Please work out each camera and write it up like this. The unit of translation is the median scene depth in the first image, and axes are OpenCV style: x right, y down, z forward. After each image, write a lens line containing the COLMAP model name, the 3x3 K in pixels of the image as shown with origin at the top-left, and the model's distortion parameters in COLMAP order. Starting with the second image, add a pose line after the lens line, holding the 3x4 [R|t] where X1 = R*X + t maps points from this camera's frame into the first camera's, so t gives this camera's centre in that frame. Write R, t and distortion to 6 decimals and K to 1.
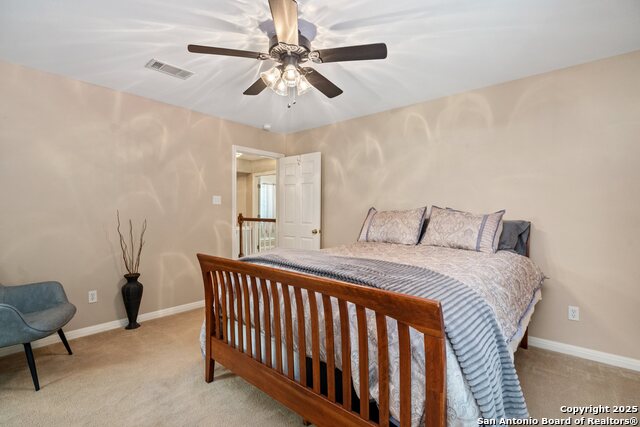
lens RADIAL K [[298.5, 0, 313.1], [0, 298.5, 209.3], [0, 0, 1]] dist [-0.025385, 0.000160]
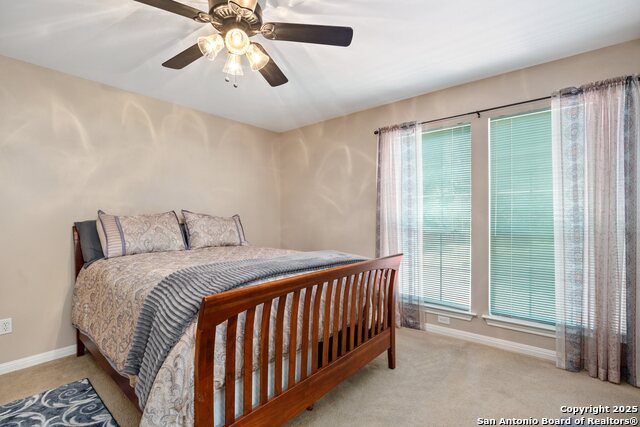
lens RADIAL K [[298.7, 0, 315.1], [0, 298.7, 212.8], [0, 0, 1]] dist [-0.014635, 0.000868]
pose [[-0.024713, 0.008613, 0.999657, -0.656344], [-0.005768, 0.999945, -0.008758, 0.004456], [-0.999678, -0.005982, -0.024662, 0.591433]]
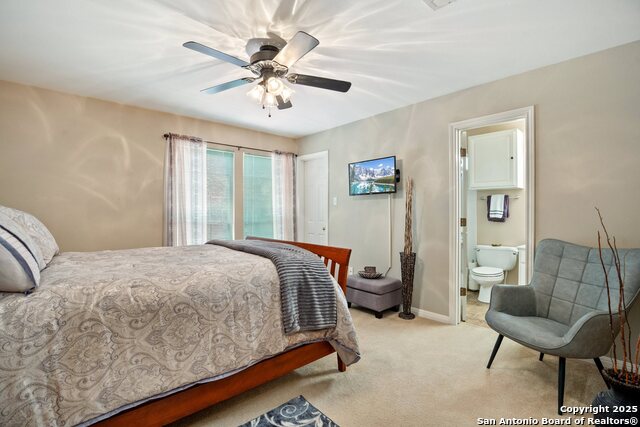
lens RADIAL K [[298.5, 0, 313.1], [0, 298.5, 209.3], [0, 0, 1]] dist [-0.025385, 0.000160]
pose [[-0.992388, -0.001492, 0.123144, -0.277967], [-0.003425, 0.999874, -0.015489, 0.013466], [-0.123105, -0.015793, -0.992268, 1.525288]]
